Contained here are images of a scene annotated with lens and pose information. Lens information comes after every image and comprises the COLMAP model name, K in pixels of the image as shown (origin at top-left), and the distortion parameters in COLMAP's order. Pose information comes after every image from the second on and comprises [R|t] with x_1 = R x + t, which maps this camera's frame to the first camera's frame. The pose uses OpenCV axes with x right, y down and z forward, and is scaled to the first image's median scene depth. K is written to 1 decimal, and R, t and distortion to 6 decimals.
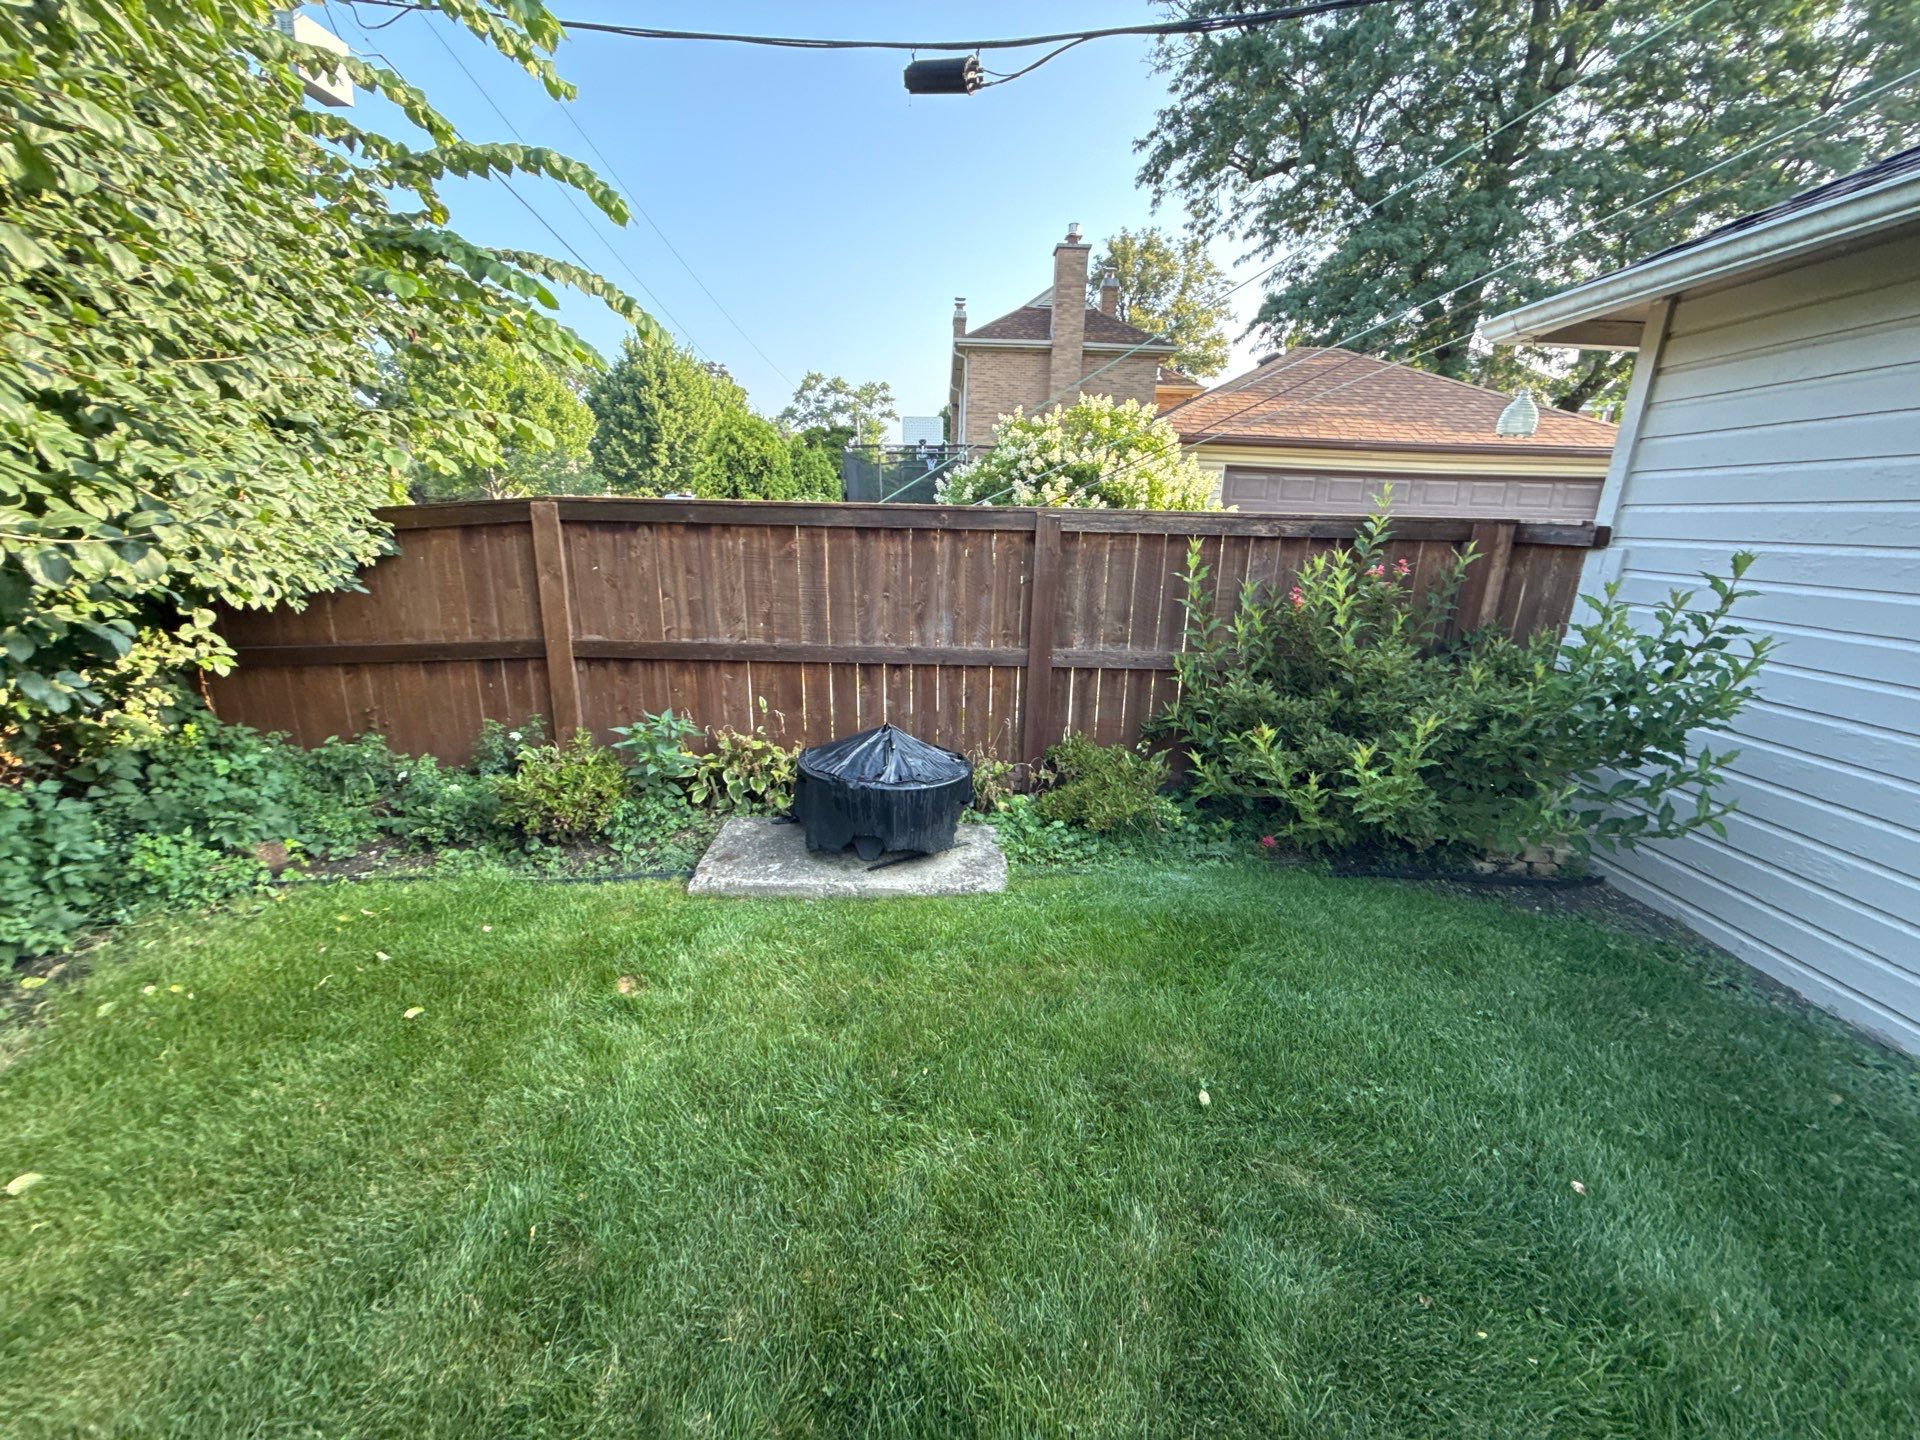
lens RADIAL K [[763.0, 0, 956.0], [0, 763.0, 717.5], [0, 0, 1]] dist [-0.000055, -0.000053]
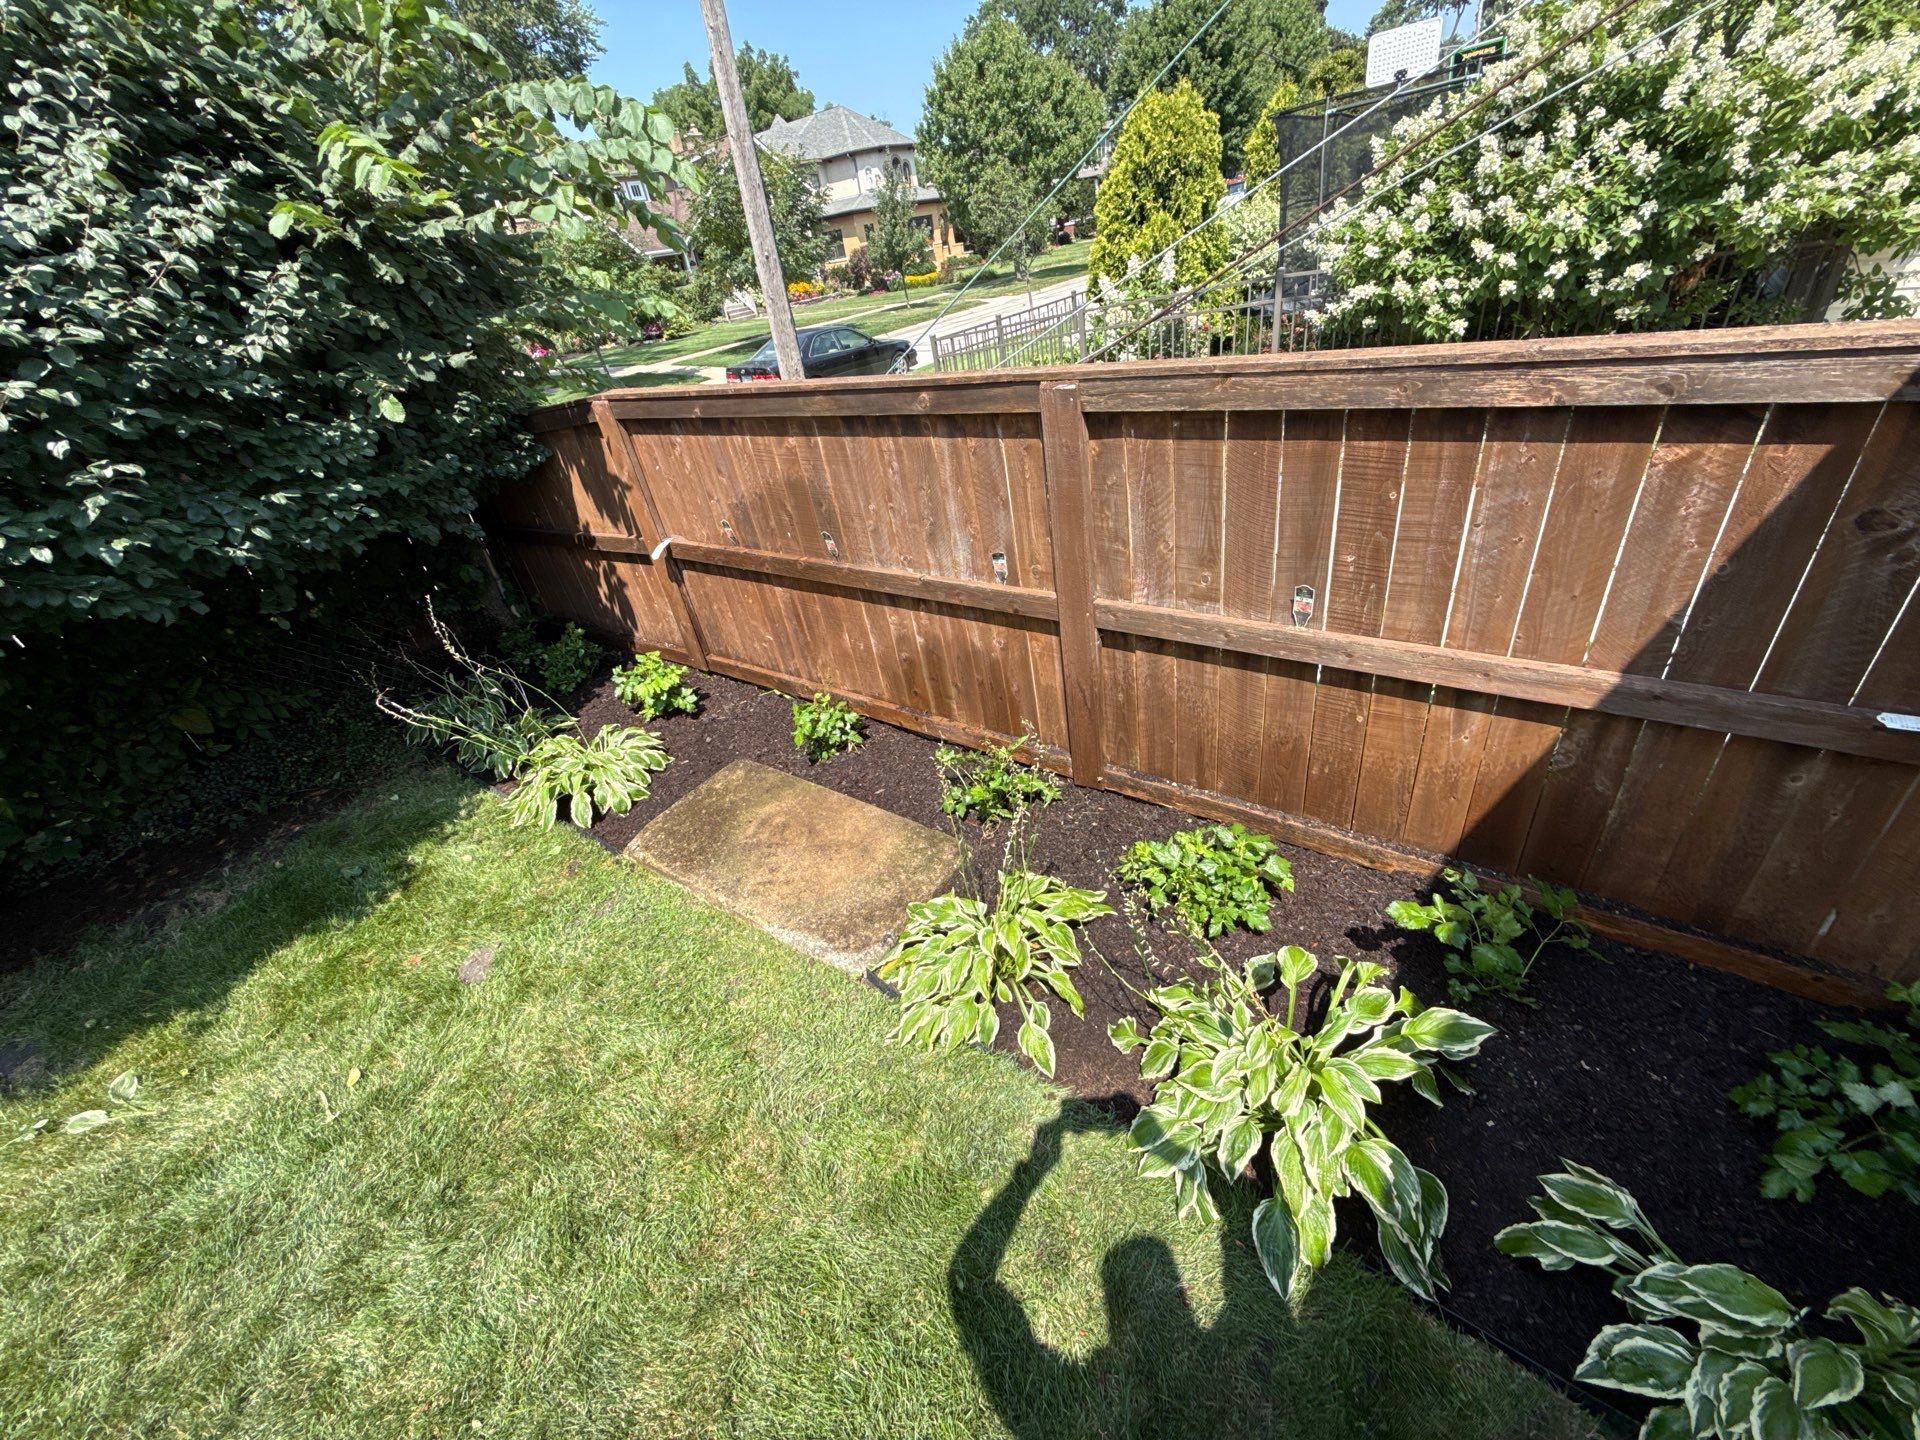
lens RADIAL K [[763.0, 0, 955.3], [0, 763.0, 716.6], [0, 0, 1]] dist [-0.000055, -0.000053]
pose [[0.788792, 0.195541, -0.582728, 0.418727], [0.013745, 0.942199, 0.334771, -0.211234], [0.614507, -0.272074, 0.740511, 0.431140]]
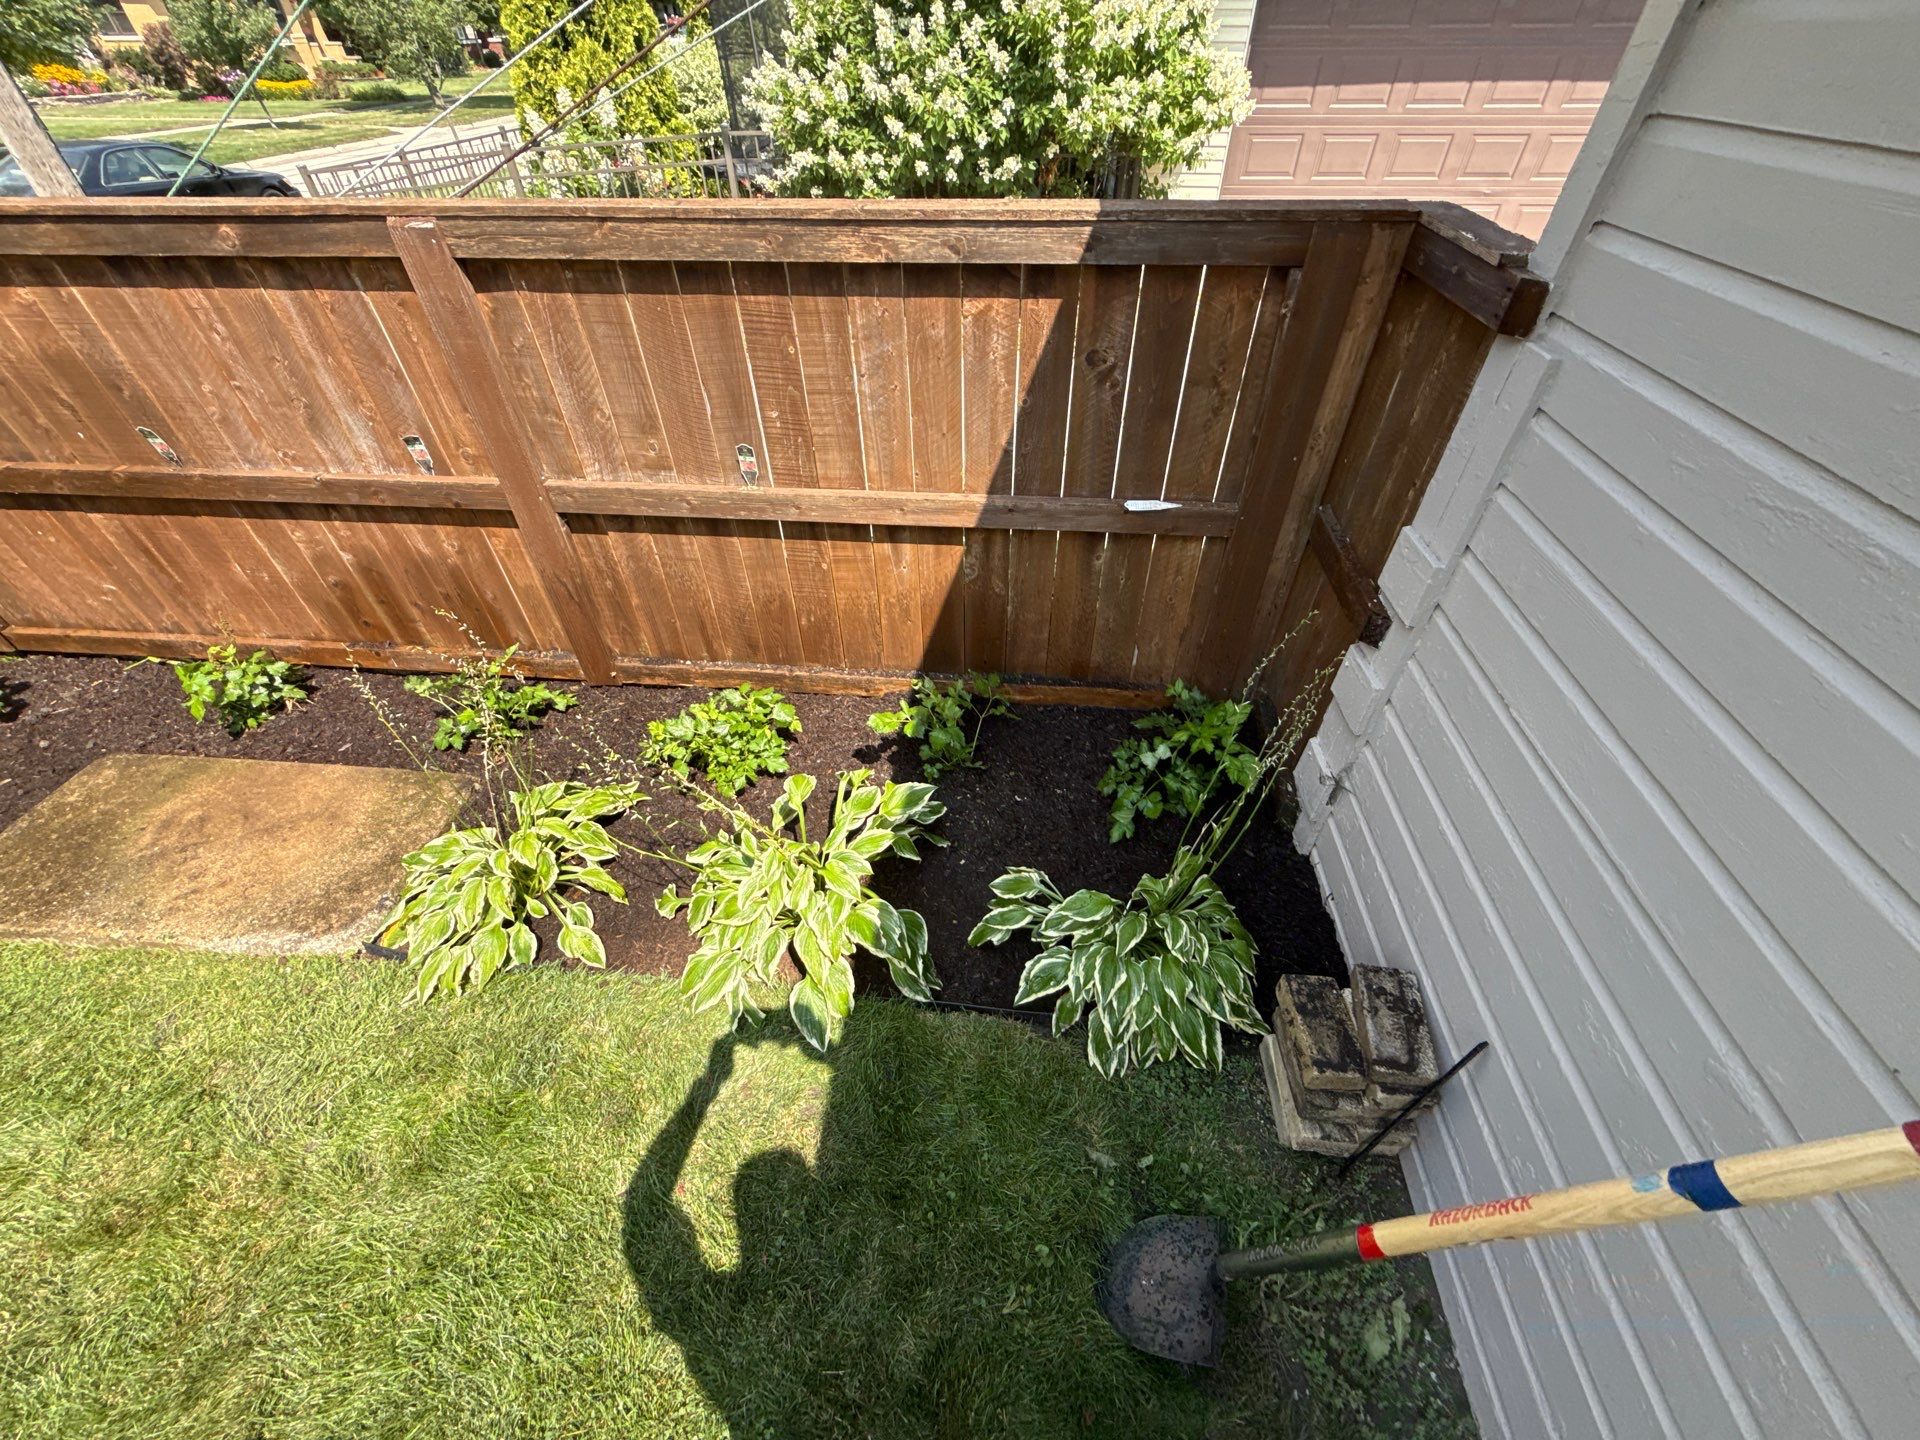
lens RADIAL K [[763.0, 0, 956.8], [0, 763.0, 716.6], [0, 0, 1]] dist [-0.000055, -0.000053]
pose [[0.995049, 0.036932, -0.092273, 0.495356], [0.009725, 0.887765, 0.460194, -0.194661], [0.098913, -0.458813, 0.883010, 0.431902]]
